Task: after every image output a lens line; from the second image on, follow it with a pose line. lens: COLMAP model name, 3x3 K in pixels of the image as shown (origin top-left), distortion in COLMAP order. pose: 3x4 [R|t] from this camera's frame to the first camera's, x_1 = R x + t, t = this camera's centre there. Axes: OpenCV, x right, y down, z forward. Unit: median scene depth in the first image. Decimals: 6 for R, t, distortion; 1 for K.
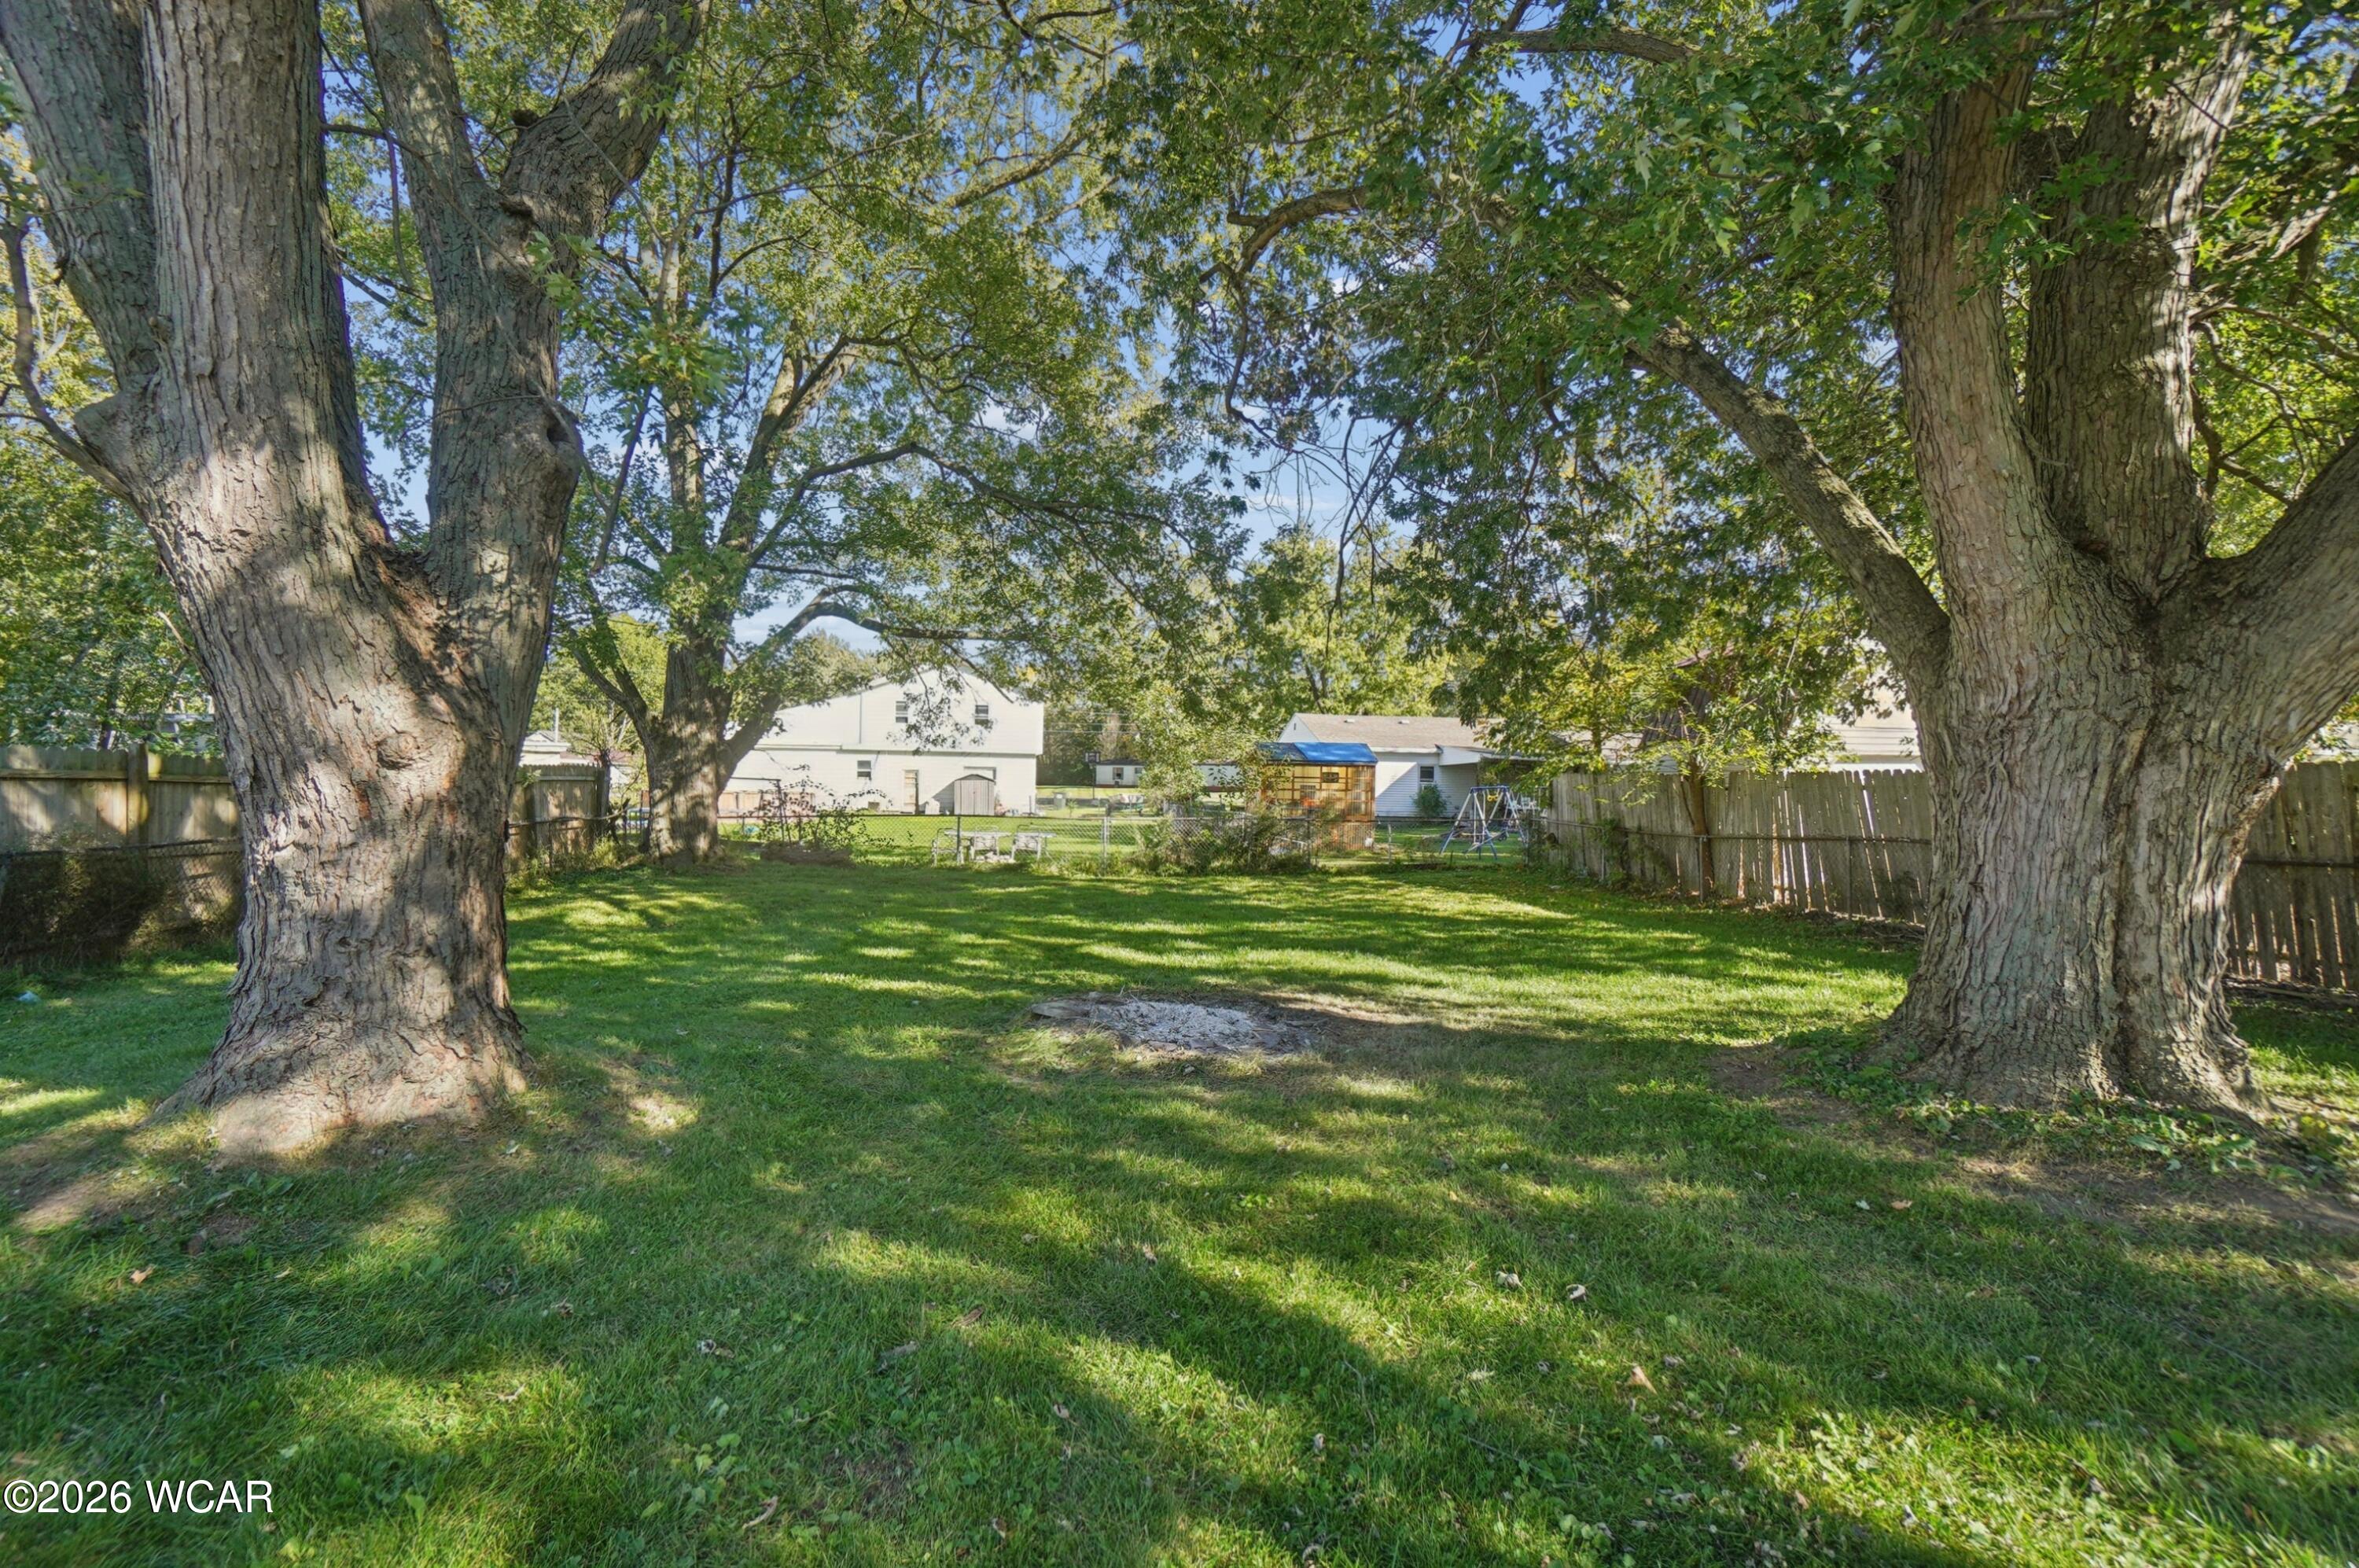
lens RADIAL K [[1067.9, 0, 1158.1], [0, 1067.9, 786.3], [0, 0, 1]] dist [-0.062164, 0.023849]
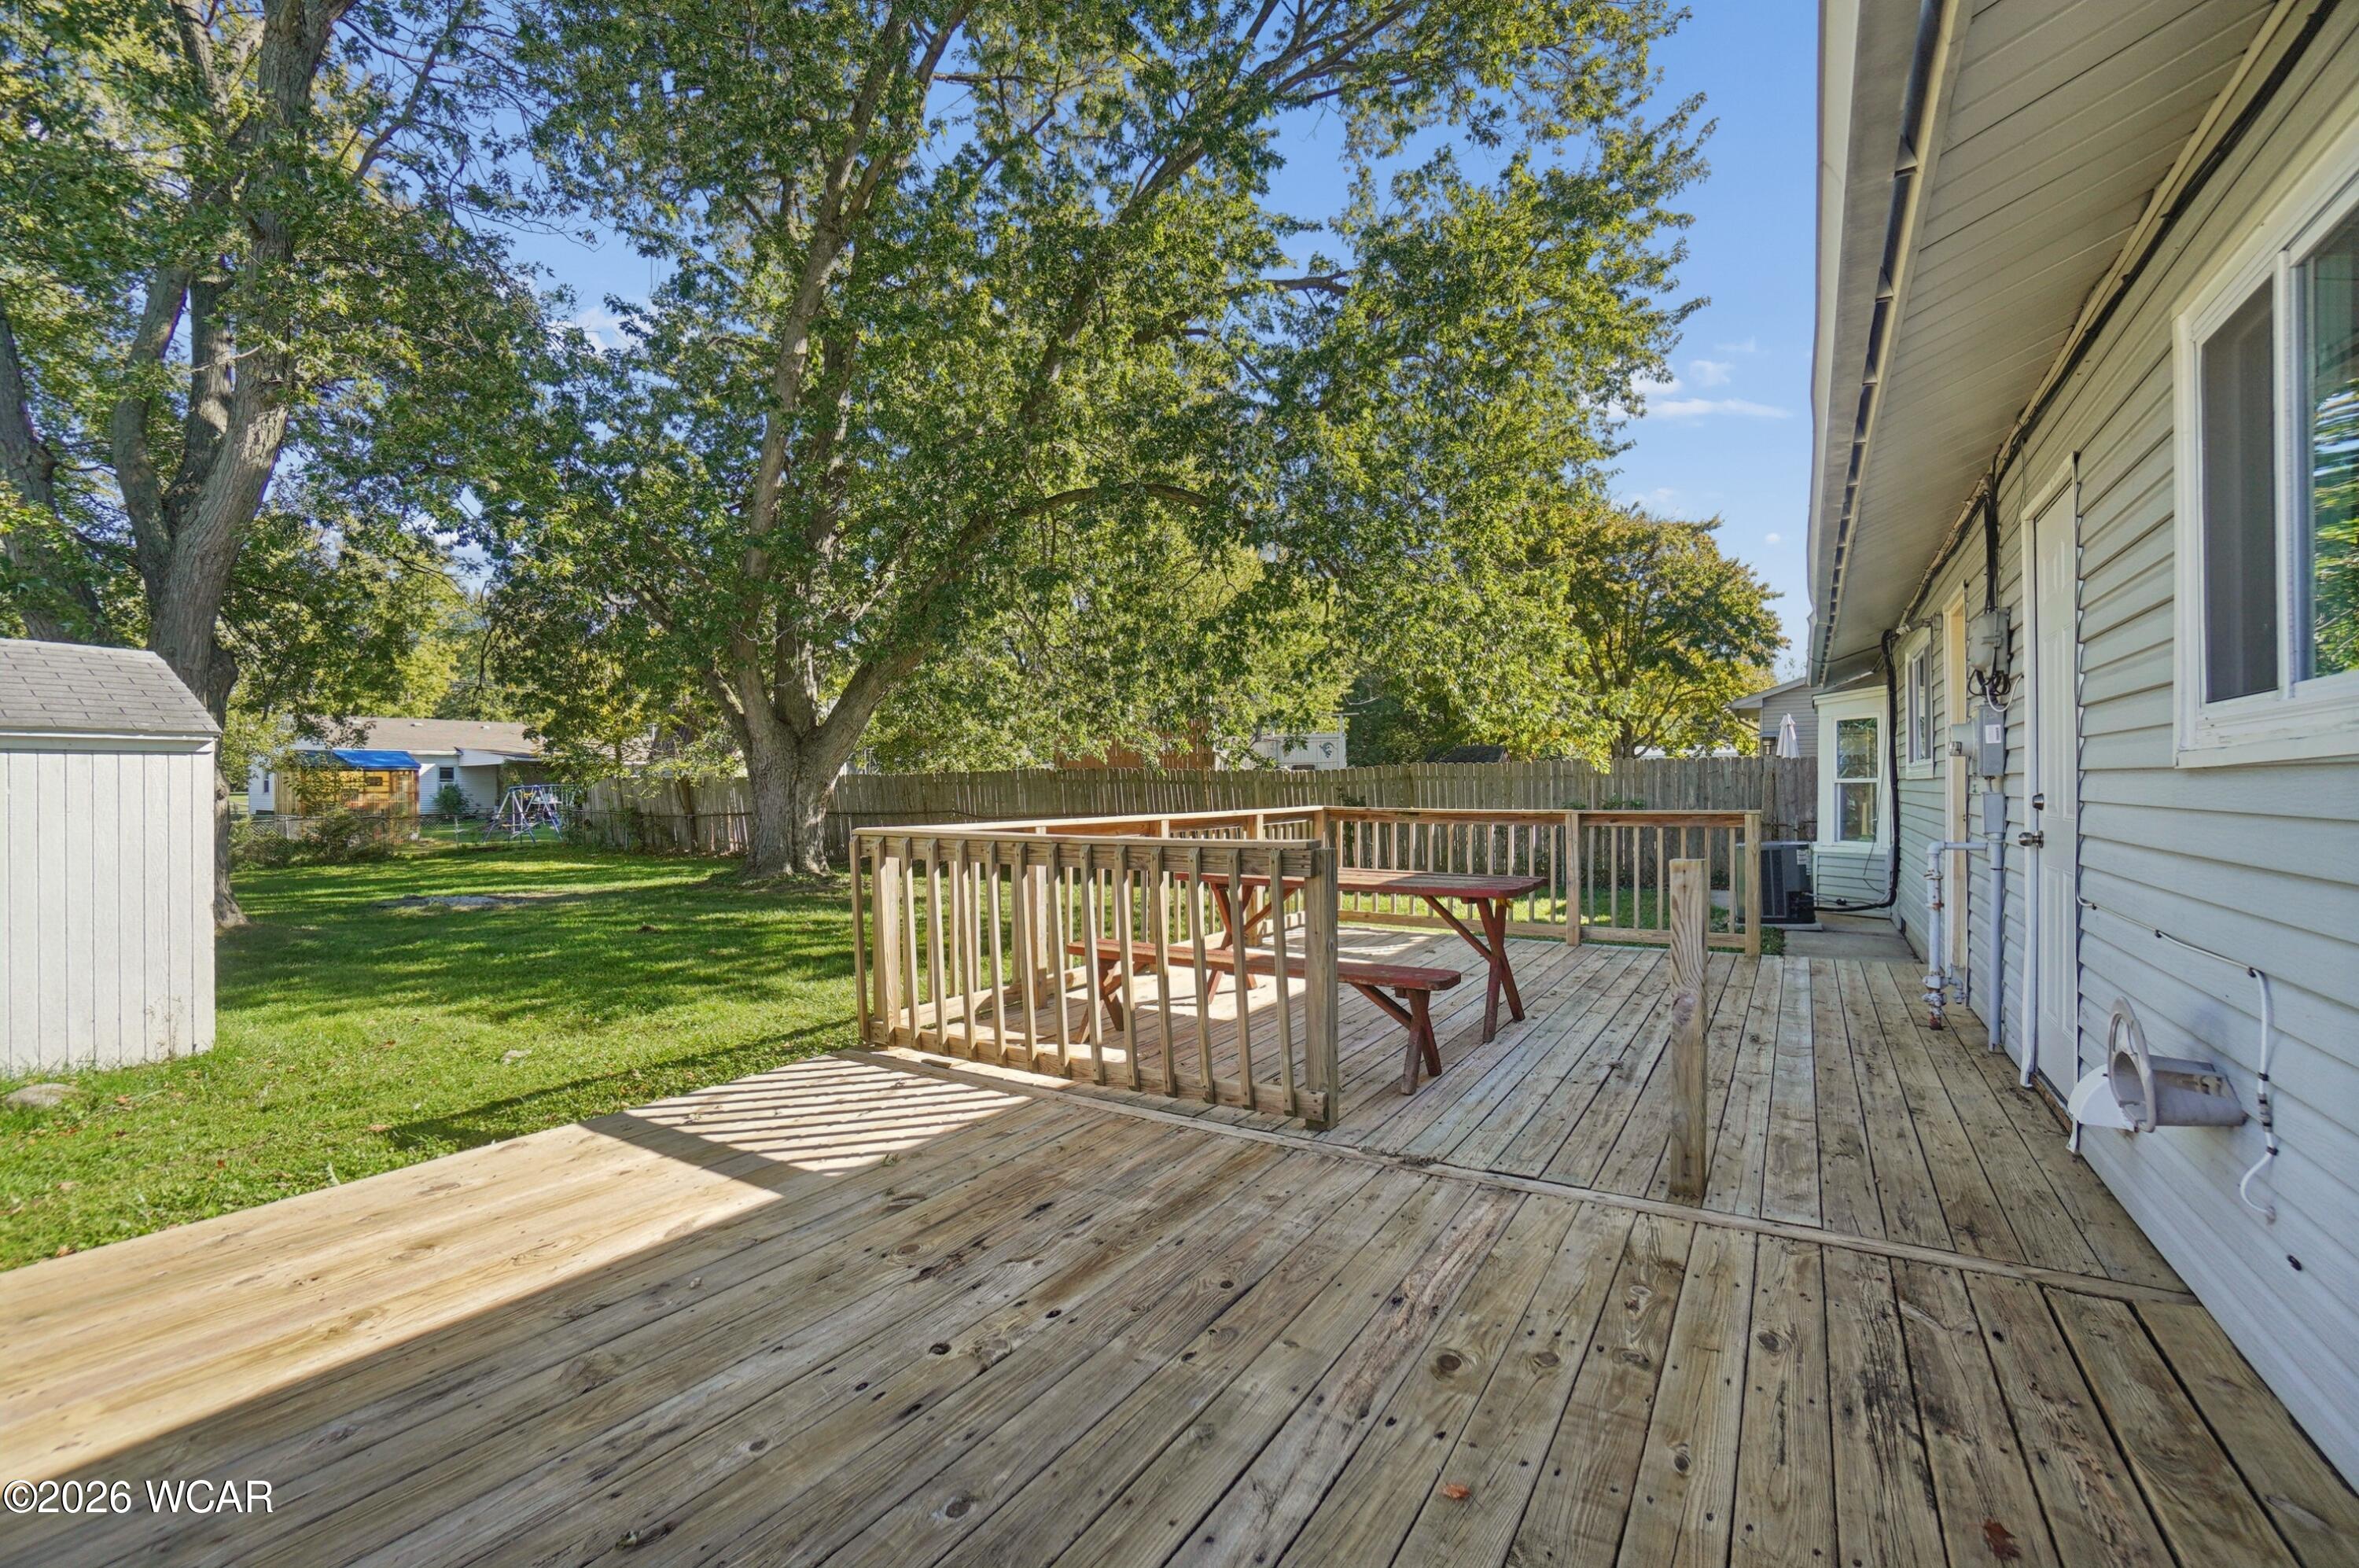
lens RADIAL K [[1067.9, 0, 1158.1], [0, 1067.9, 786.3], [0, 0, 1]] dist [-0.062164, 0.023849]
pose [[0.630986, -0.023139, 0.775449, -0.242355], [0.016127, 0.999730, 0.016710, -0.011517], [-0.775626, 0.001962, 0.631189, -0.494374]]
